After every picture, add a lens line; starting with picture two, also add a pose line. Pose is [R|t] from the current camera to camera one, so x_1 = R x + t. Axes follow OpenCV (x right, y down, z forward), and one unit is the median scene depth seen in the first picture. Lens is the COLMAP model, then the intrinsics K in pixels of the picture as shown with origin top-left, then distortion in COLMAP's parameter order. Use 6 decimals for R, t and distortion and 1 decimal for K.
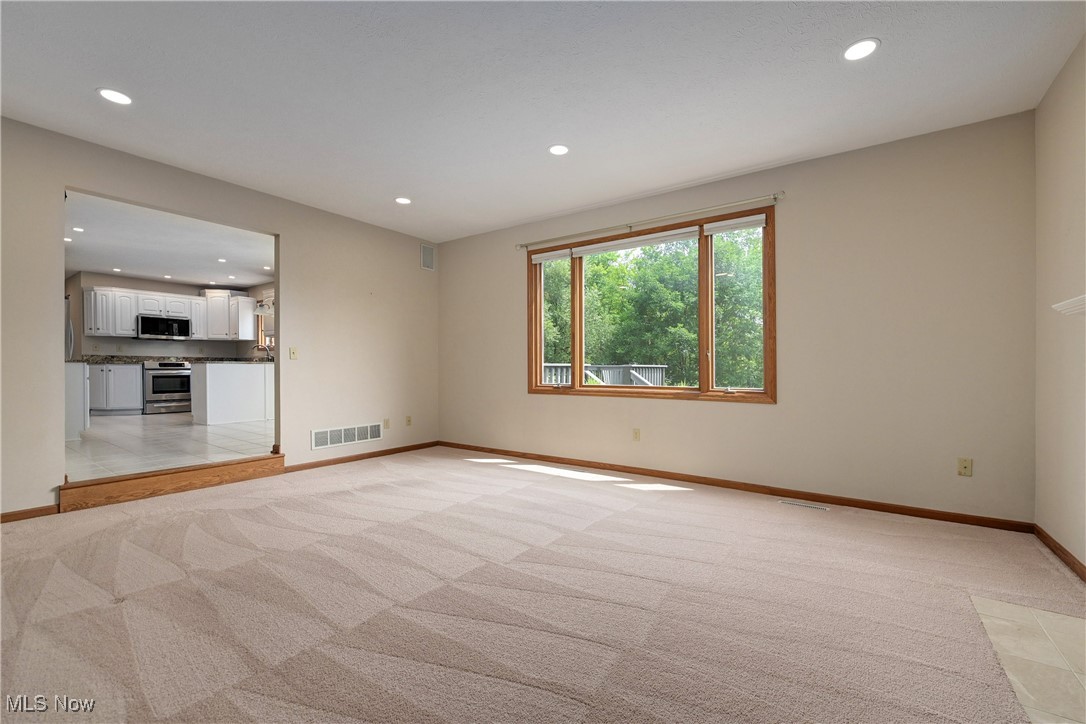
lens RADIAL K [[443.9, 0, 548.1], [0, 443.9, 373.7], [0, 0, 1]] dist [-0.006331, -0.000778]
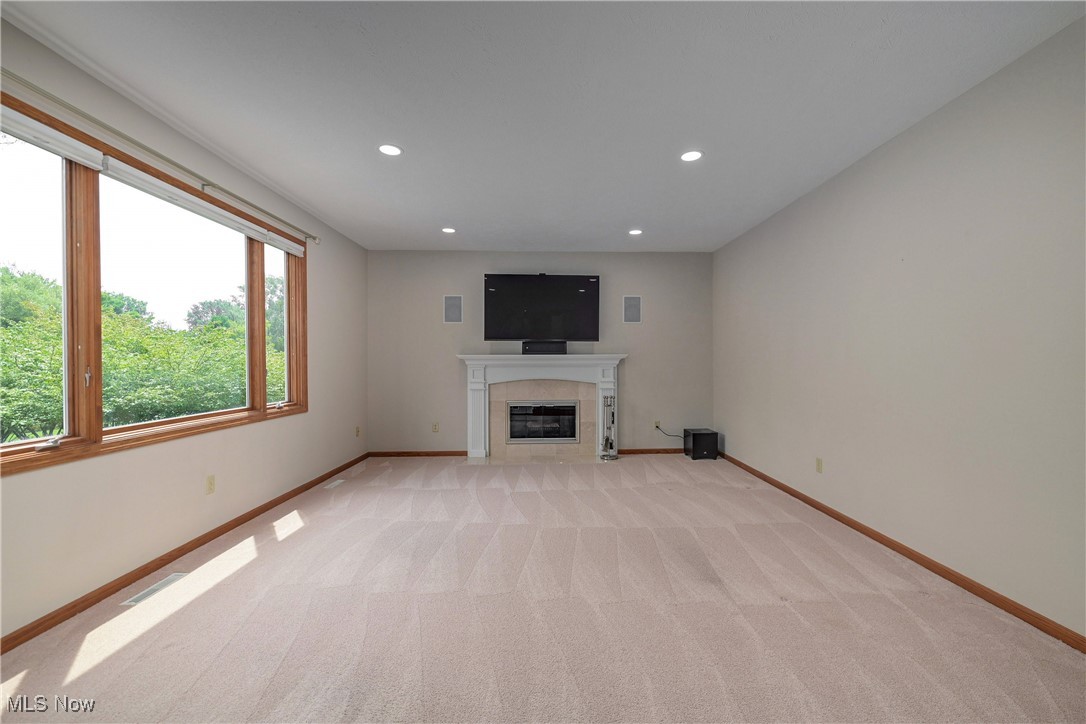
lens RADIAL K [[443.9, 0, 560.1], [0, 443.9, 360.1], [0, 0, 1]] dist [-0.006331, -0.000778]
pose [[-0.595844, 0.001860, 0.803098, -0.369422], [0.009340, 0.999946, 0.004613, -0.030380], [-0.803046, 0.010249, -0.595829, 0.515928]]
